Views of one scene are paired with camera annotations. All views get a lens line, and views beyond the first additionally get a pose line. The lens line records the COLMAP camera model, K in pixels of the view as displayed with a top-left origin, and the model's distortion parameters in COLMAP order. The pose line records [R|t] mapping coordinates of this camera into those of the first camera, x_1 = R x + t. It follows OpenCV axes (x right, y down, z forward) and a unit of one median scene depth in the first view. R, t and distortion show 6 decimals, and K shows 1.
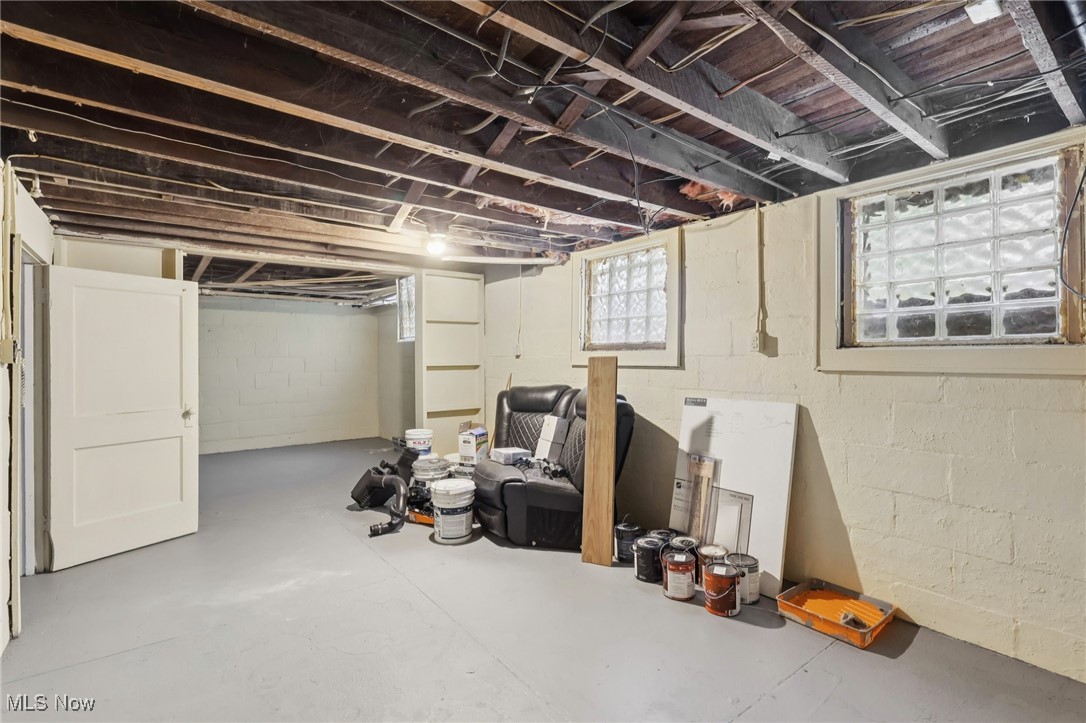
lens RADIAL K [[505.2, 0, 543.0], [0, 505.2, 361.5], [0, 0, 1]] dist [-0.001092, 0.000336]
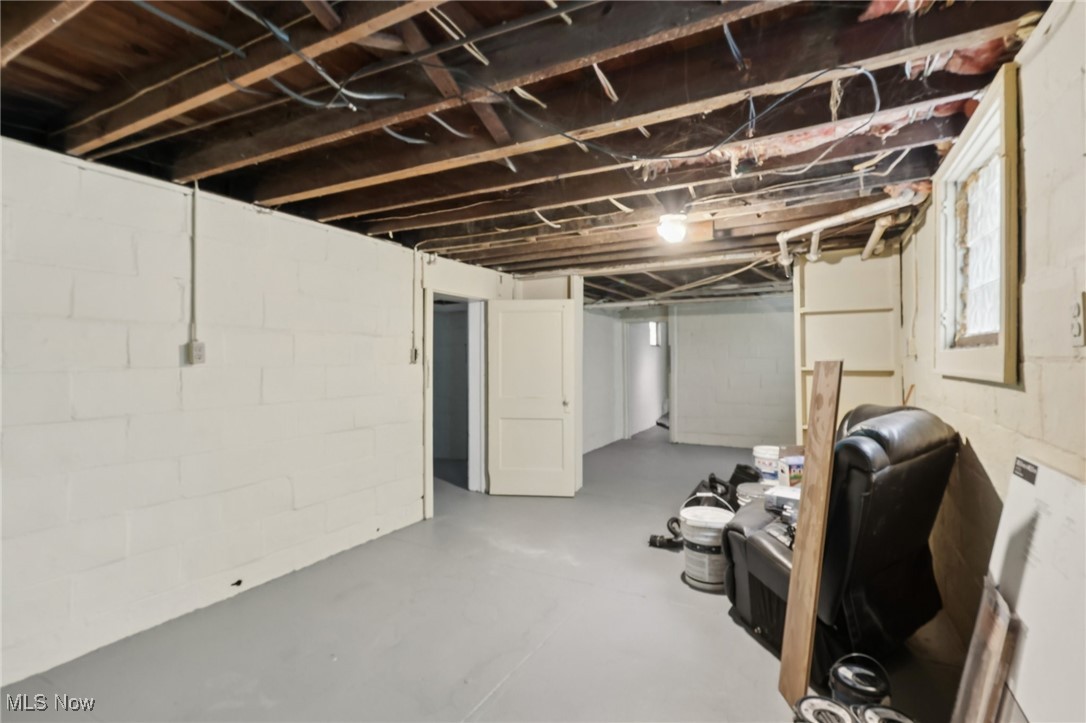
lens RADIAL K [[516.9, 0, 543.0], [0, 516.9, 361.5], [0, 0, 1]] dist [0.027666, 0.000286]
pose [[0.404220, 0.007941, -0.914627, 0.512363], [-0.007548, 0.999957, 0.005346, -0.008287], [0.914631, 0.004742, 0.404263, 0.440789]]
